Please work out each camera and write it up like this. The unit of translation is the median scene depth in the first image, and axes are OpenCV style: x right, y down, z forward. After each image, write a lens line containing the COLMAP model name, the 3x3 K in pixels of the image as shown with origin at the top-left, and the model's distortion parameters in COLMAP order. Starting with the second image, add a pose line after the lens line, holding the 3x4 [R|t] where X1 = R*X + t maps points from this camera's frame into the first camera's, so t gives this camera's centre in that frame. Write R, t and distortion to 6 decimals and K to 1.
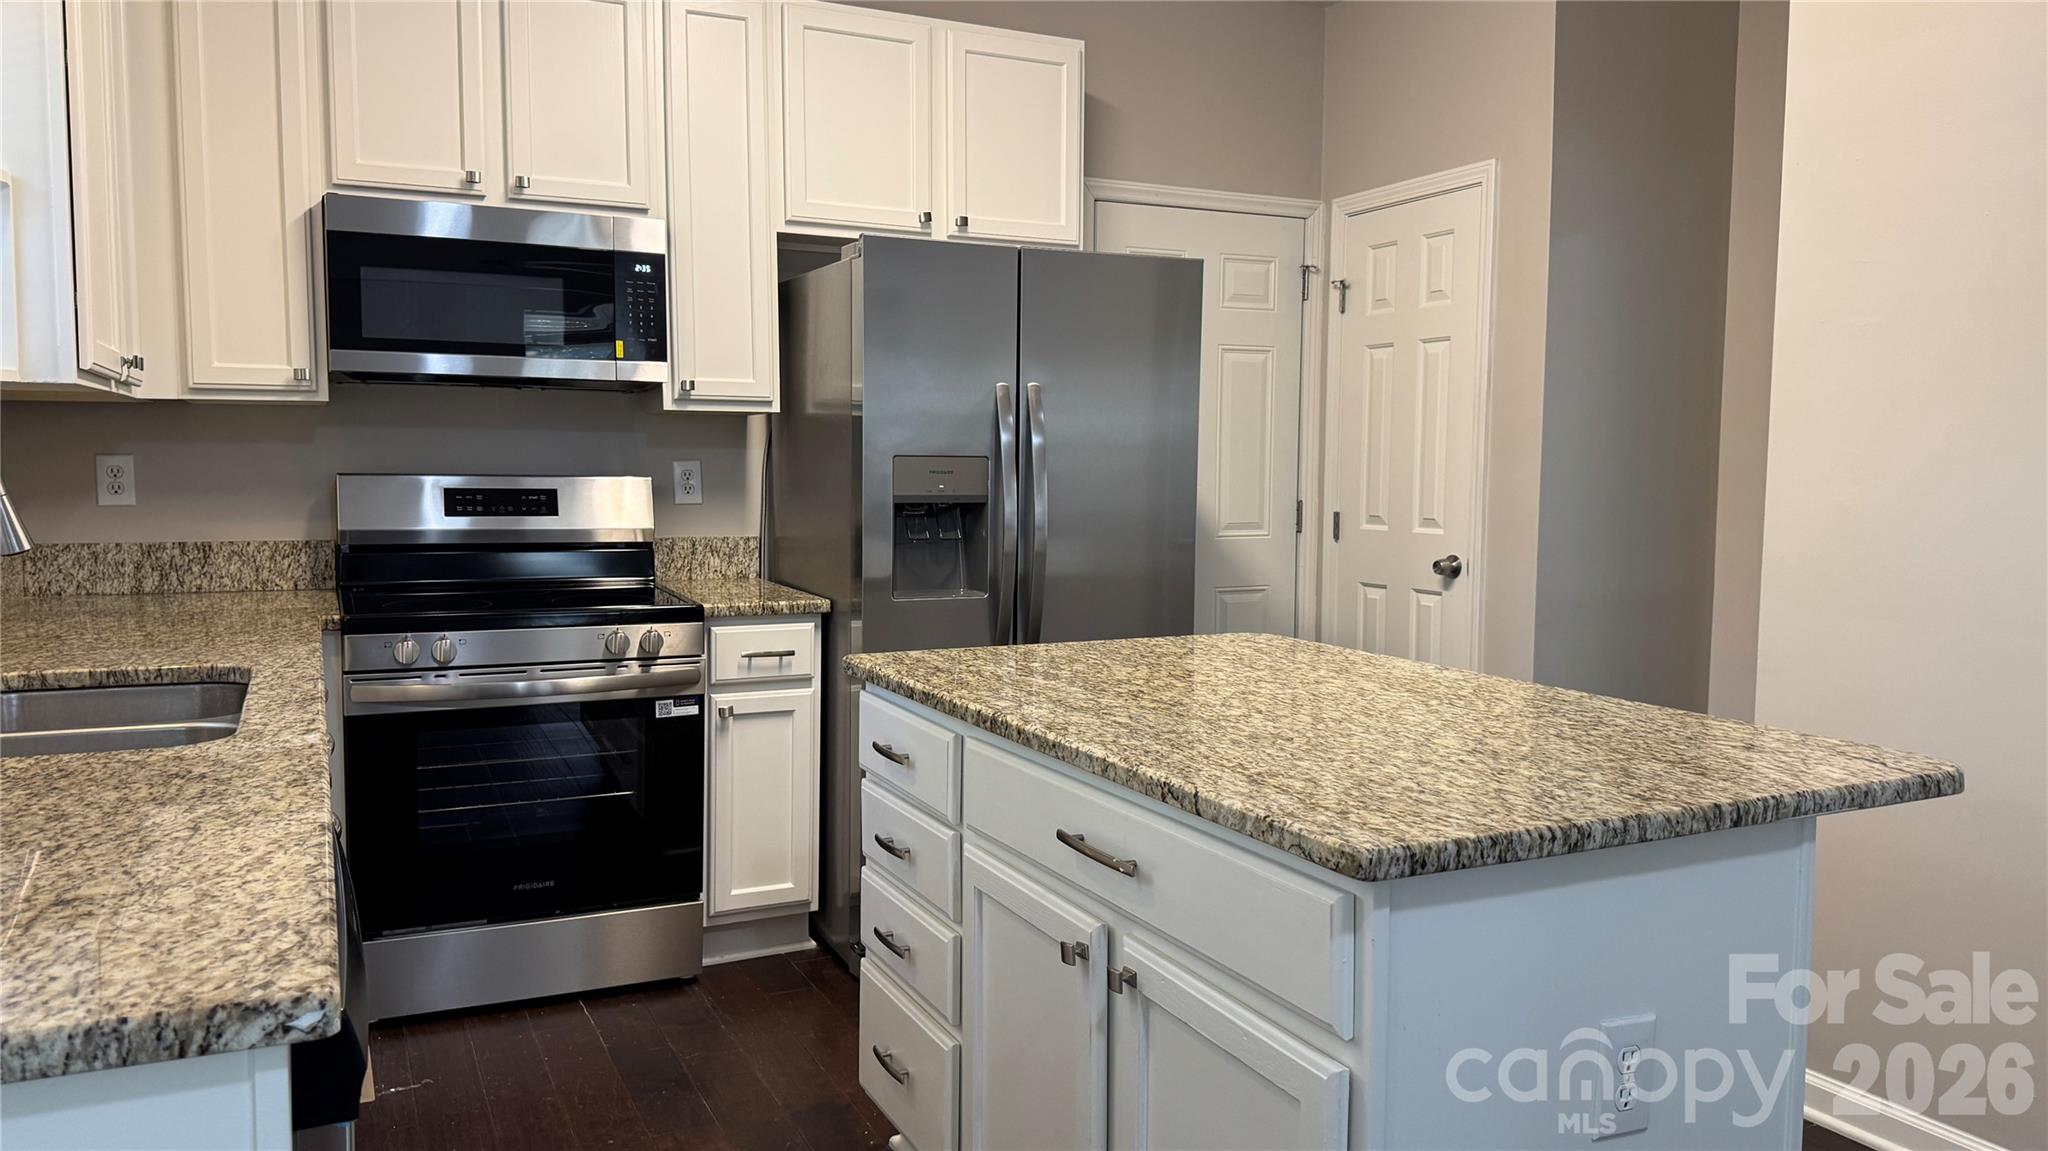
lens RADIAL K [[1429.9, 0, 1011.3], [0, 1429.9, 580.7], [0, 0, 1]] dist [0.094895, -0.147715]
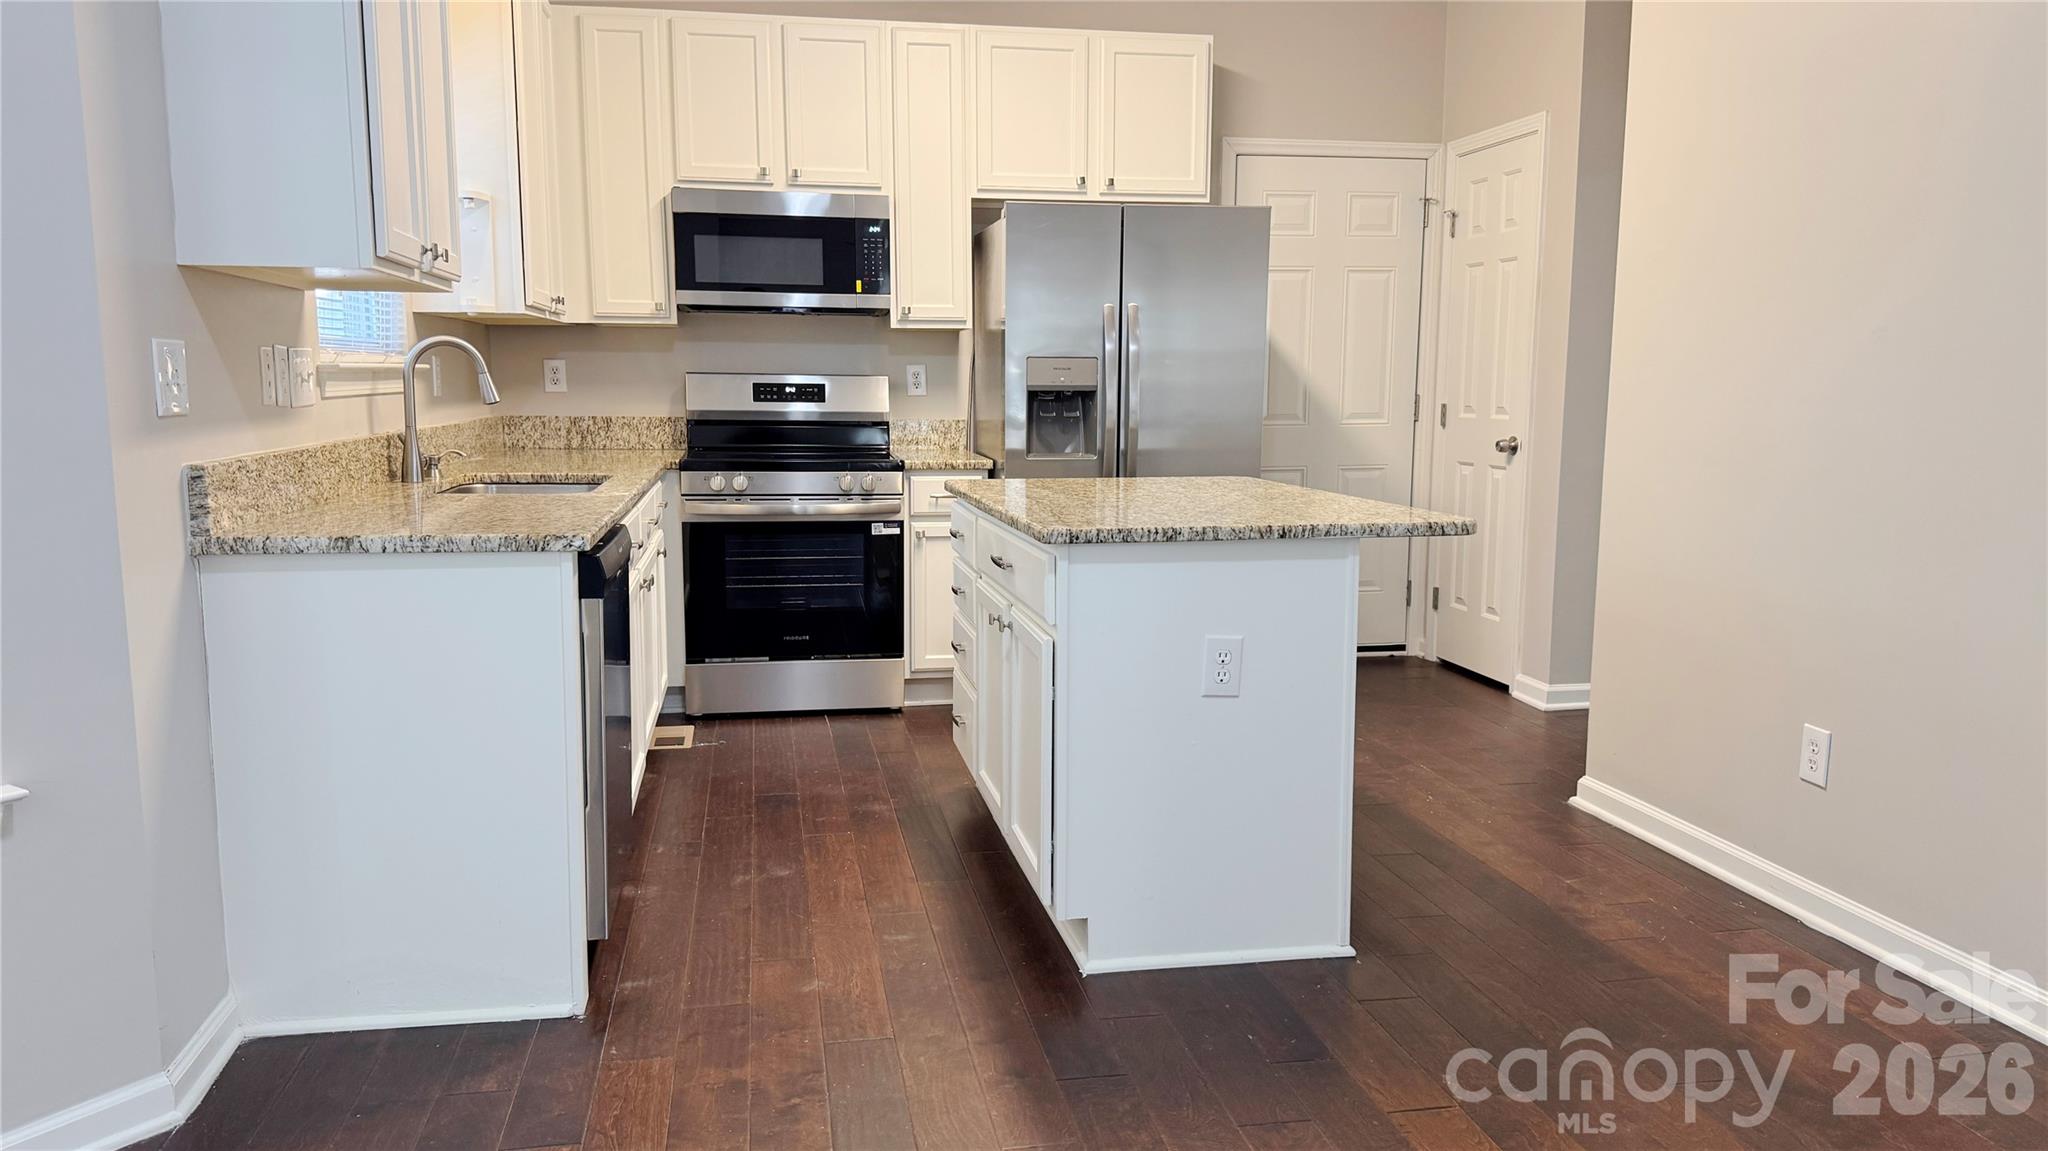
lens RADIAL K [[1418.4, 0, 1021.3], [0, 1418.4, 582.2], [0, 0, 1]] dist [0.170828, -0.331724]
pose [[0.965404, 0.032827, -0.258685, 0.280595], [-0.018202, 0.998108, 0.058731, 0.052780], [0.260123, -0.051991, 0.964175, -0.384474]]
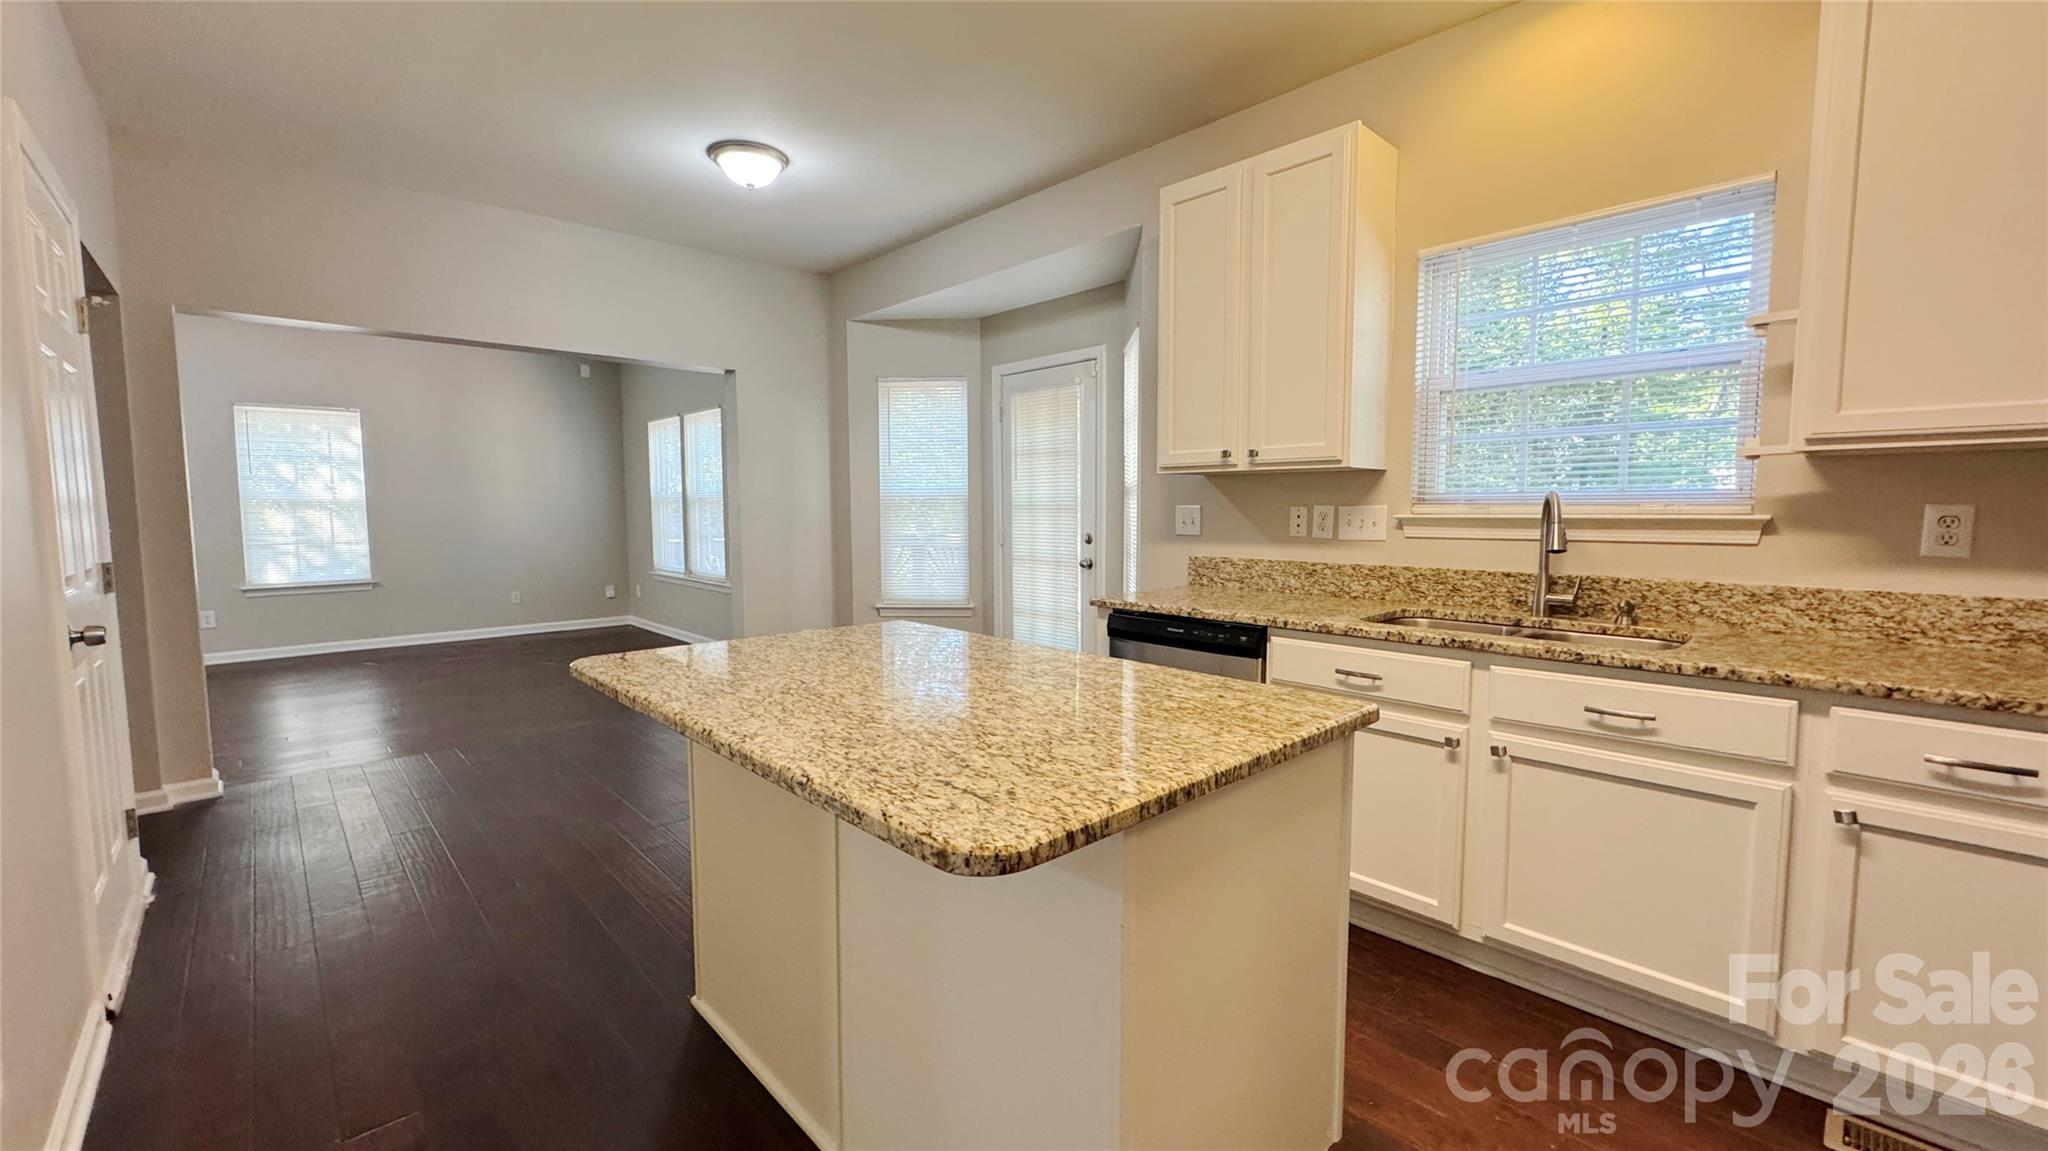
lens RADIAL K [[823.3, 0, 1024.0], [0, 823.3, 575.5], [0, 0, 1]] dist [0.000047, 0.000457]
pose [[-0.951417, 0.020306, -0.307235, 0.207972], [-0.031152, 0.986355, 0.161660, -0.084413], [0.306325, 0.163377, -0.937802, 1.052637]]
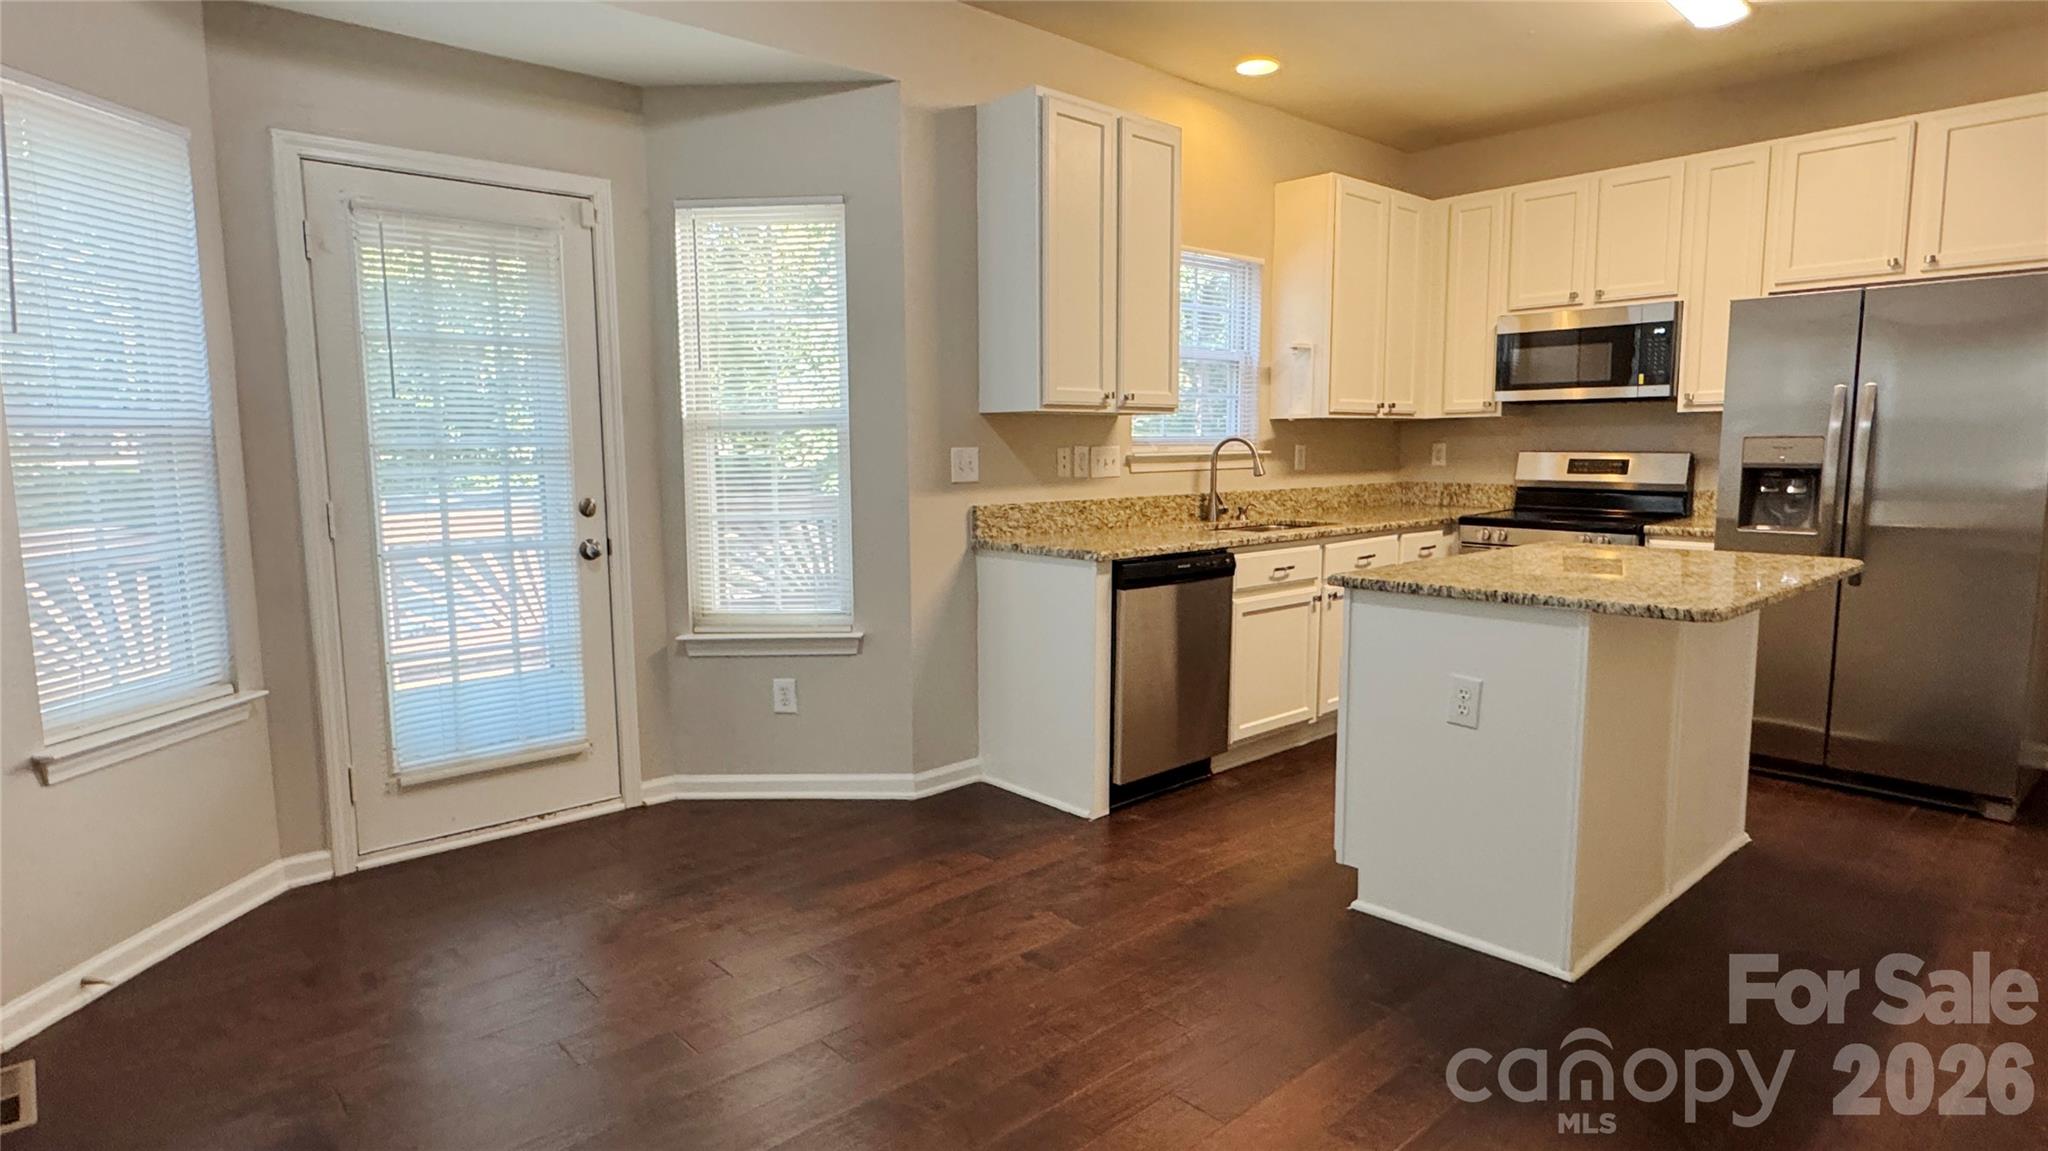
lens RADIAL K [[1088.7, 0, 1019.0], [0, 1088.7, 575.2], [0, 0, 1]] dist [-0.019619, 0.015337]
pose [[0.281792, 0.105285, -0.953681, 0.811101], [-0.071066, 0.993521, 0.088685, 0.013230], [0.956840, 0.042783, 0.287448, -0.090832]]
